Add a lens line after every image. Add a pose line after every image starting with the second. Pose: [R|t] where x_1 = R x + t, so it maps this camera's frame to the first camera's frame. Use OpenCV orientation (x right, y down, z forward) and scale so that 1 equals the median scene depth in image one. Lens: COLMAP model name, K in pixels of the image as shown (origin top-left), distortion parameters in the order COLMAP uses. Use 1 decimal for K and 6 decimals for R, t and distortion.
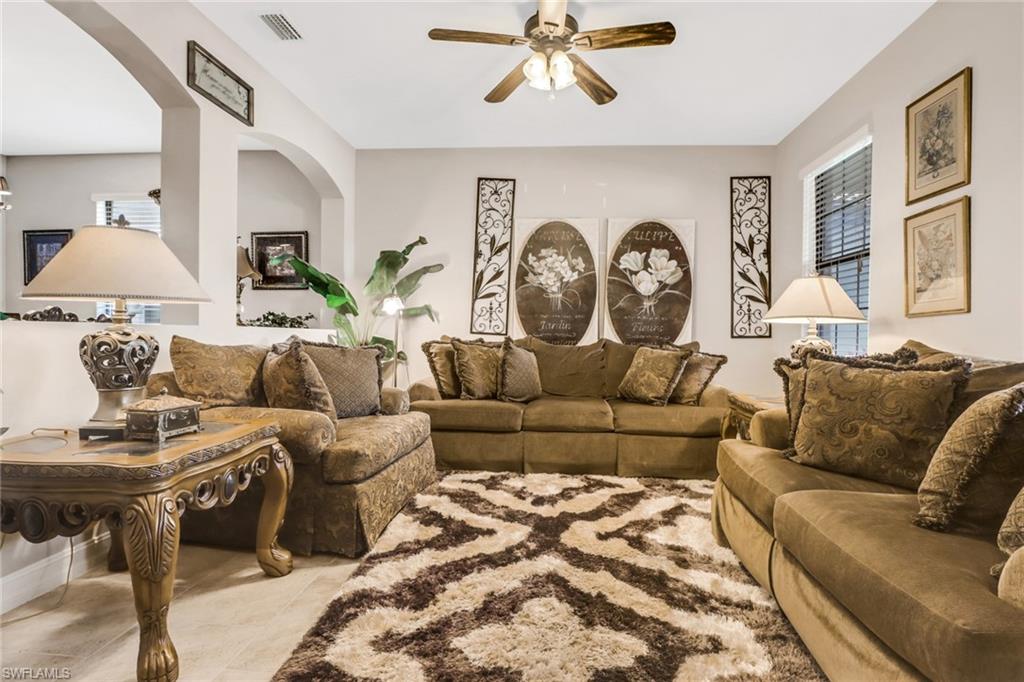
lens RADIAL K [[499.1, 0, 522.4], [0, 499.1, 344.7], [0, 0, 1]] dist [0.002710, -0.016335]
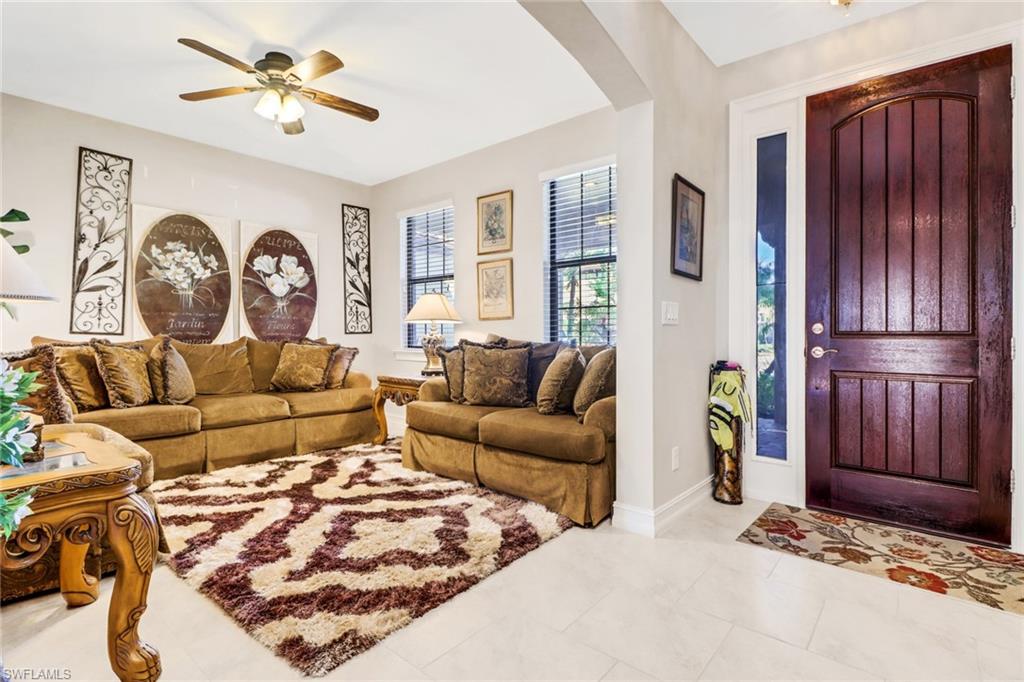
lens RADIAL K [[540.4, 0, 512.0], [0, 540.4, 341.0], [0, 0, 1]] dist [0.000692, -0.024563]
pose [[0.571997, -0.025909, 0.819846, -0.511257], [0.025169, 0.999585, 0.014029, -0.005227], [-0.819869, 0.012610, 0.572412, -0.120067]]
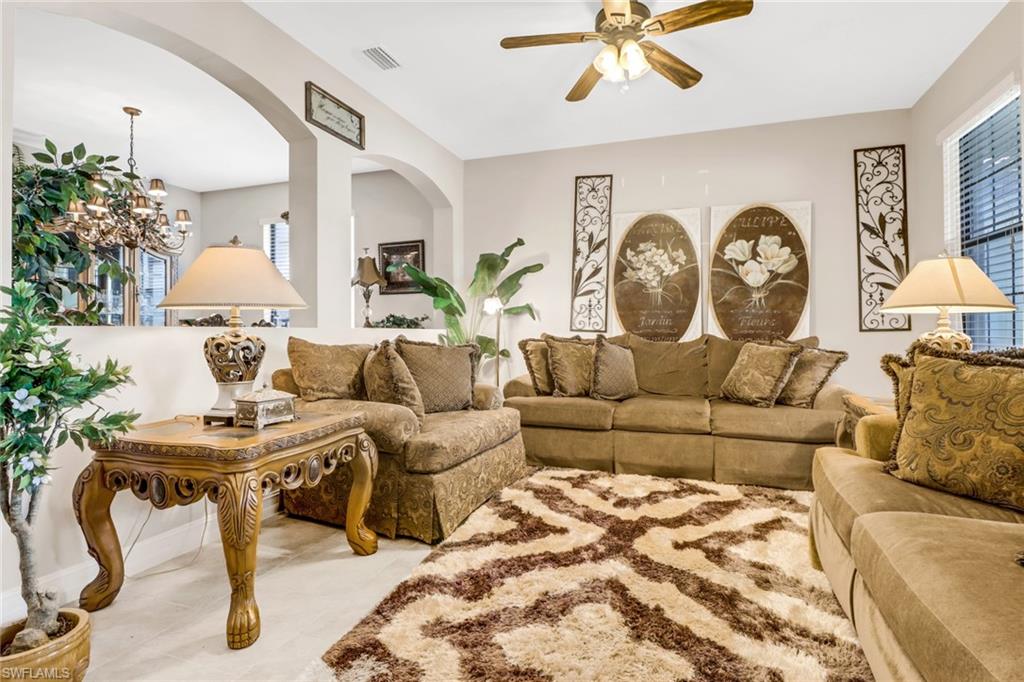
lens RADIAL K [[494.3, 0, 534.6], [0, 494.3, 333.9], [0, 0, 1]] dist [0.002444, -0.017247]
pose [[0.968545, -0.013940, -0.248447, 0.092650], [0.009851, 0.999795, -0.017697, 0.000488], [0.248643, 0.014693, 0.968484, 0.019781]]
